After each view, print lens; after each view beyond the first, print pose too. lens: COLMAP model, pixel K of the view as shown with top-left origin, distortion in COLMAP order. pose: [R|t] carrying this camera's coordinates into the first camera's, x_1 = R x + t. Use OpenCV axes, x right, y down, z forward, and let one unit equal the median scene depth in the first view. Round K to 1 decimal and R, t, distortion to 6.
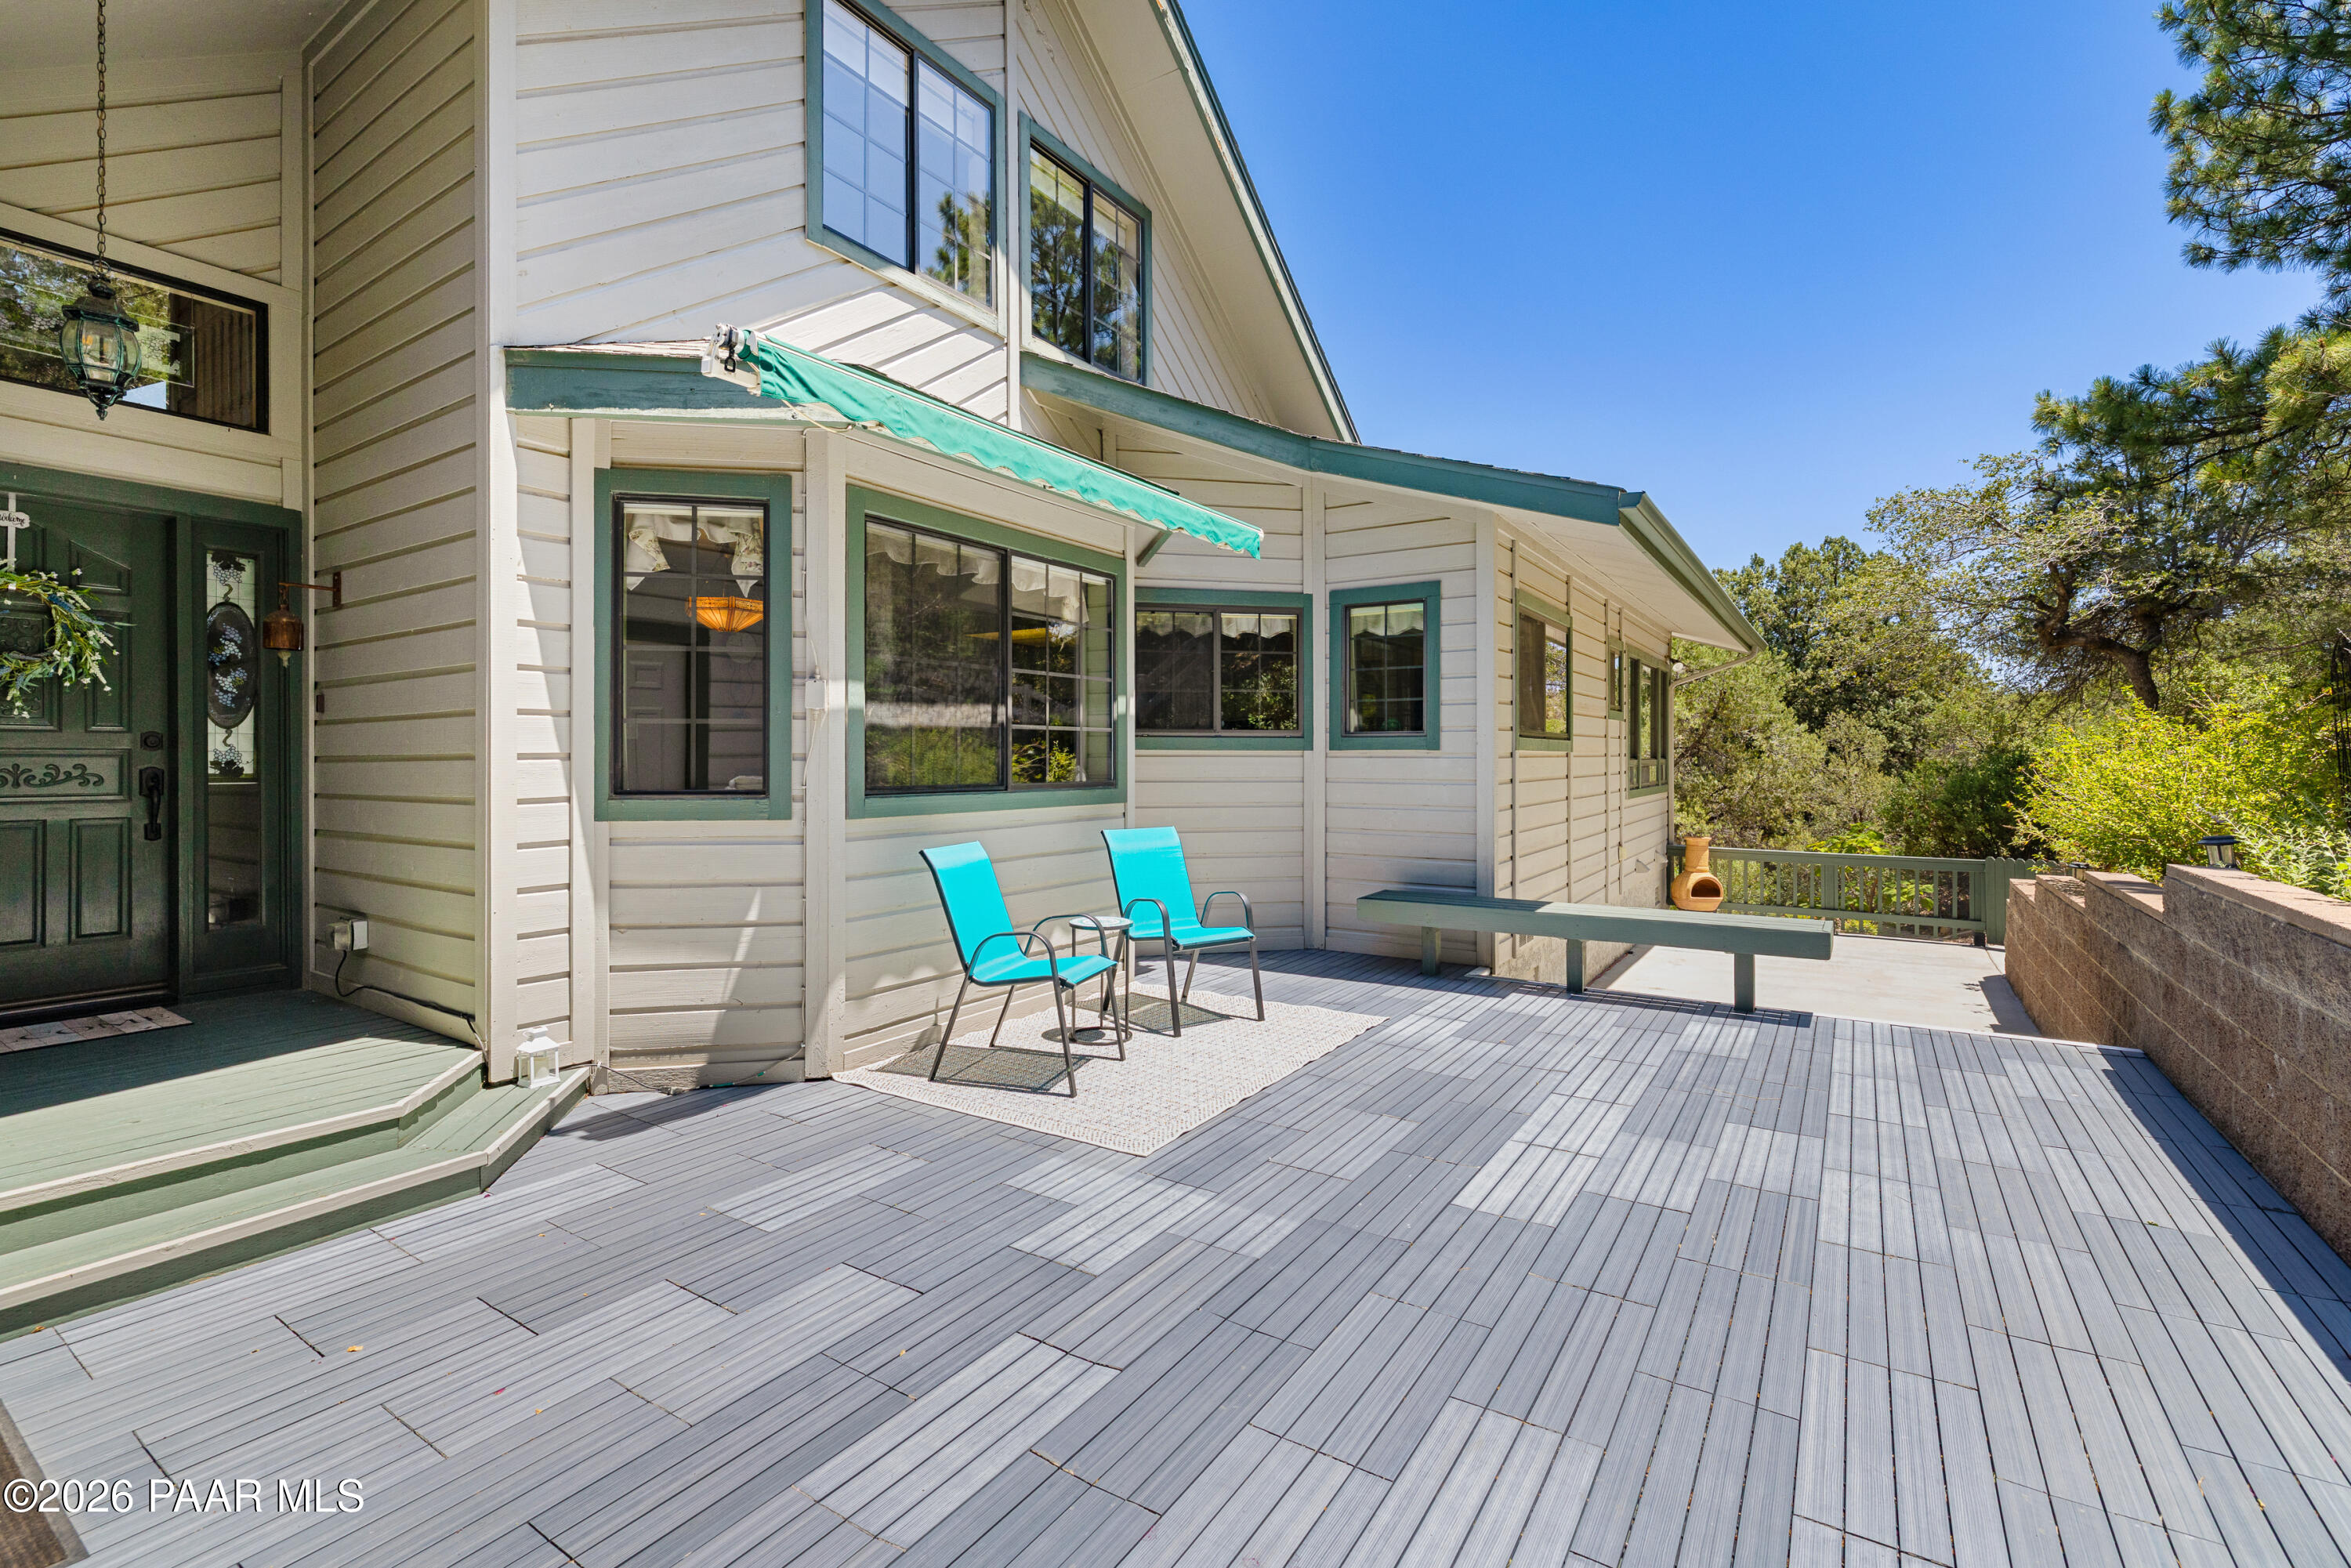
lens RADIAL K [[1051.2, 0, 1180.4], [0, 1051.2, 750.2], [0, 0, 1]] dist [0.004676, -0.000044]
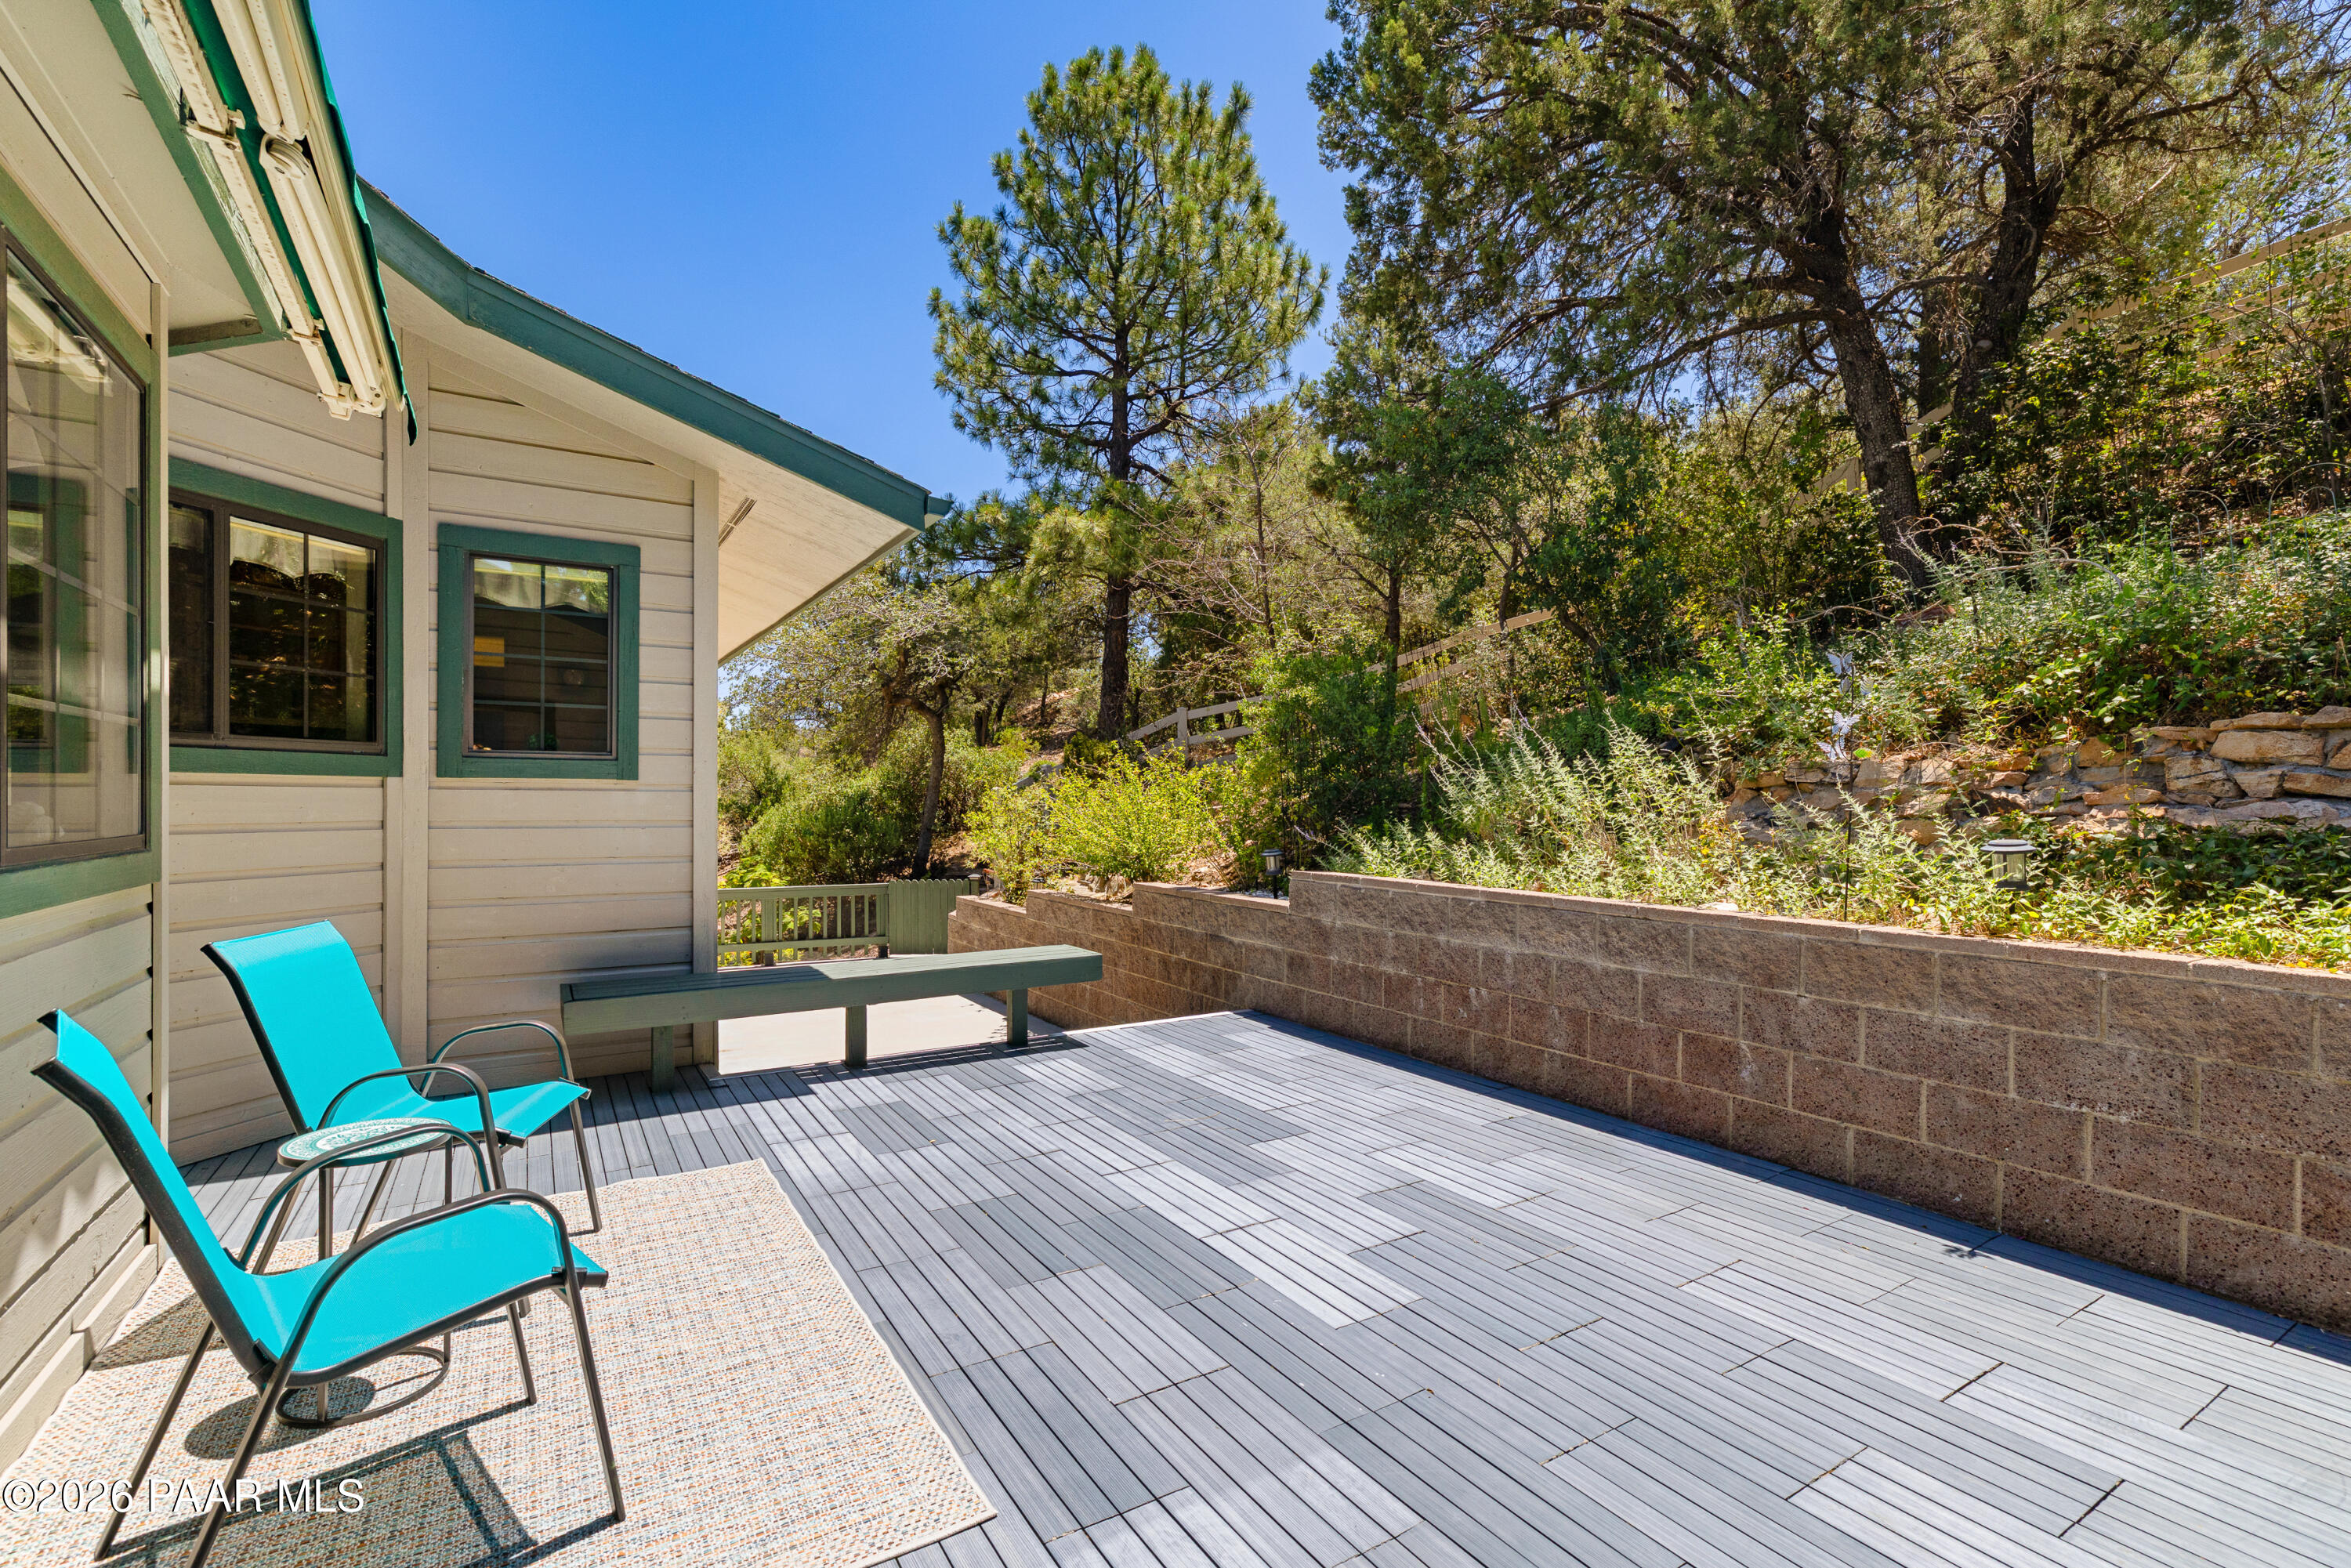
lens RADIAL K [[1051.2, 0, 1177.0], [0, 1051.2, 798.5], [0, 0, 1]] dist [0.004676, -0.000044]
pose [[0.425596, 0.002880, 0.904909, -0.251693], [-0.011439, 0.999932, 0.002198, 0.006485], [-0.904841, -0.011286, 0.425600, 0.354269]]
